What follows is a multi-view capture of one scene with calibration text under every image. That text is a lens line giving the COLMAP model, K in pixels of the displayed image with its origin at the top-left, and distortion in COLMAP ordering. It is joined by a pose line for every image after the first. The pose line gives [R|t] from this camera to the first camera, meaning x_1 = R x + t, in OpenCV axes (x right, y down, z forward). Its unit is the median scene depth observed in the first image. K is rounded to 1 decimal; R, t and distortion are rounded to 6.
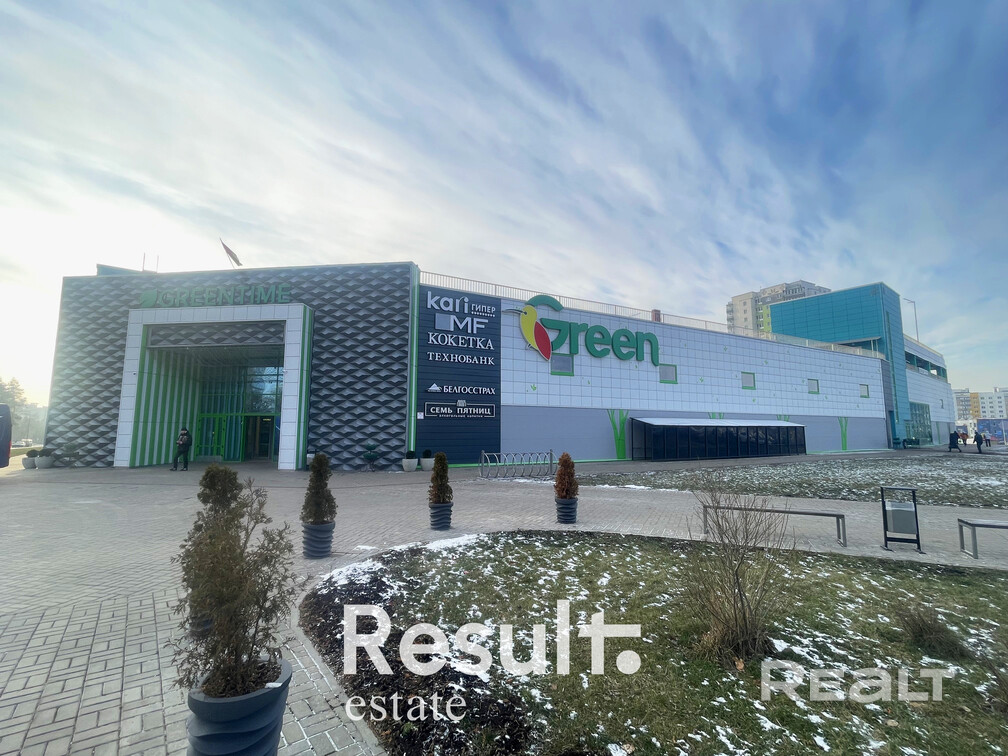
lens RADIAL K [[433.2, 0, 504.0], [0, 433.2, 378.0], [0, 0, 1]] dist [-0.016052, -0.000010]
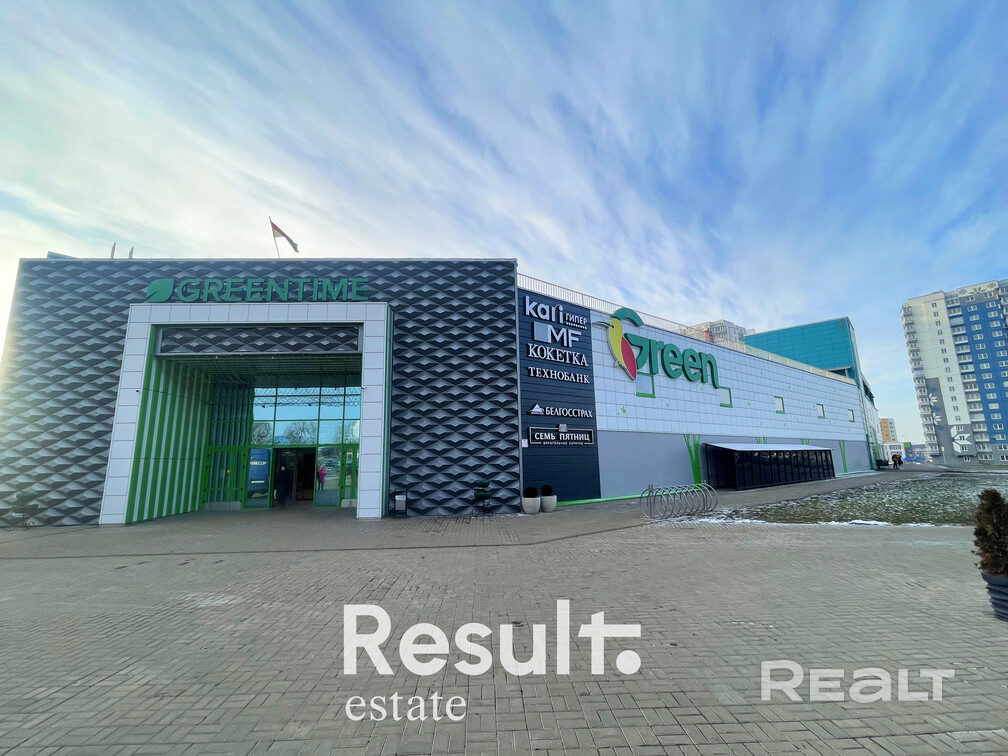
lens RADIAL K [[433.2, 0, 504.0], [0, 433.2, 378.0], [0, 0, 1]] dist [-0.016052, -0.000010]
pose [[0.987295, 0.006921, 0.158749, -0.340818], [0.004956, 0.997223, -0.074303, 0.023010], [-0.158822, 0.074145, 0.984519, 0.177110]]
